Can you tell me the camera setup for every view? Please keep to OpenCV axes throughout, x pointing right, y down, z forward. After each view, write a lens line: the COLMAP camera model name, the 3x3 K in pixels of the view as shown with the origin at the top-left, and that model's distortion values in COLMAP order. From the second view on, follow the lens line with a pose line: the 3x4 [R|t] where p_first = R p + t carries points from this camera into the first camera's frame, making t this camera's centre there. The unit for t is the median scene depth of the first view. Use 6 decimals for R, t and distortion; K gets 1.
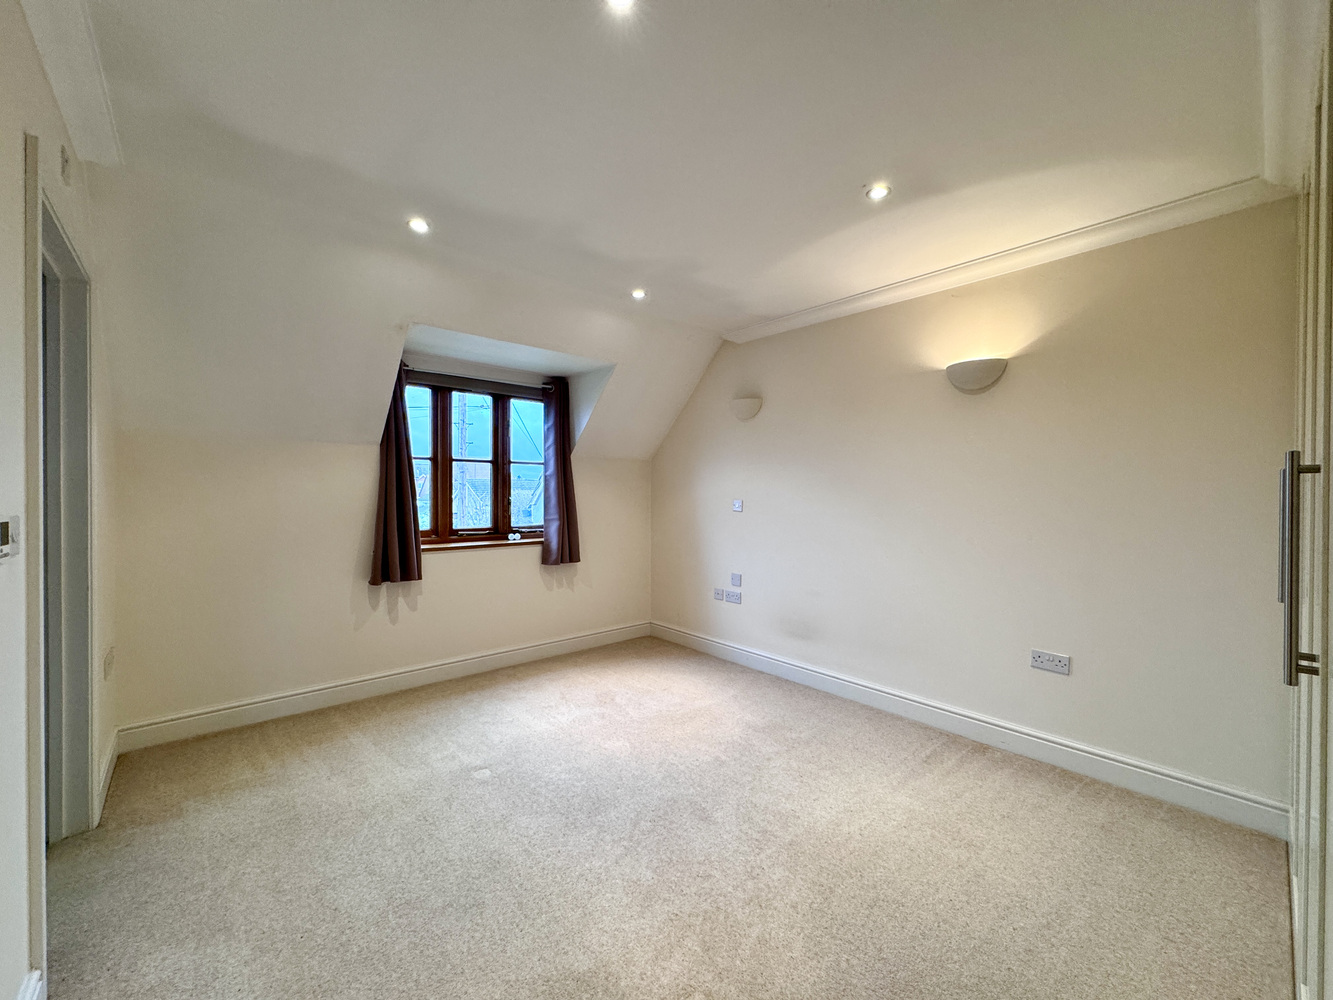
lens RADIAL K [[532.6, 0, 667.4], [0, 532.6, 498.2], [0, 0, 1]] dist [-0.000940, -0.000275]
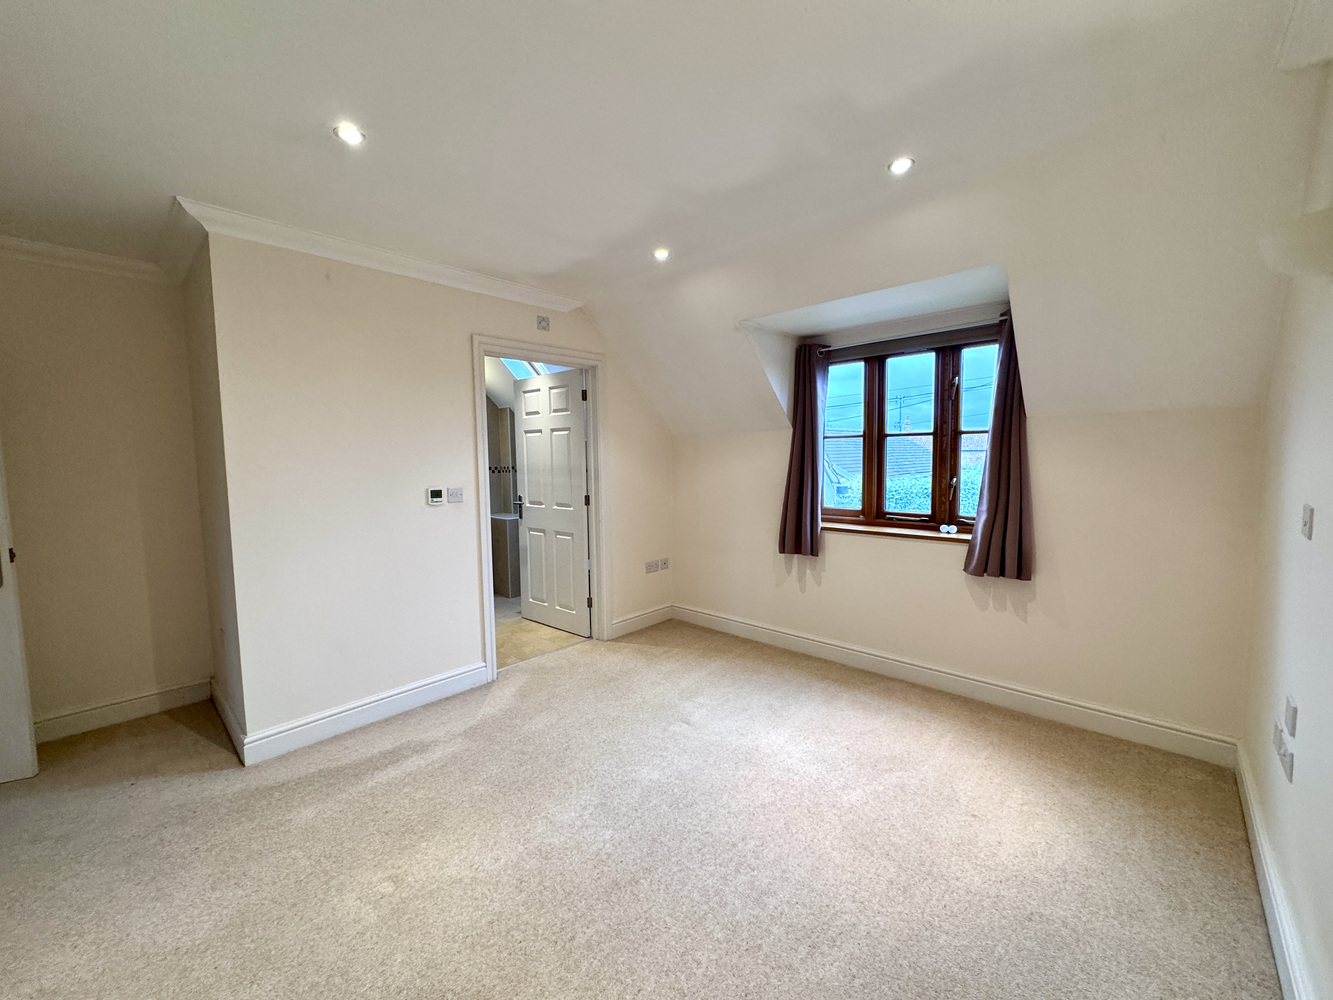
lens RADIAL K [[532.6, 0, 674.0], [0, 532.6, 498.0], [0, 0, 1]] dist [-0.000940, -0.000275]
pose [[0.099966, 0.068986, -0.992596, 0.549756], [0.001715, 0.997580, 0.069505, -0.034431], [0.994989, -0.008650, 0.099606, 0.647453]]
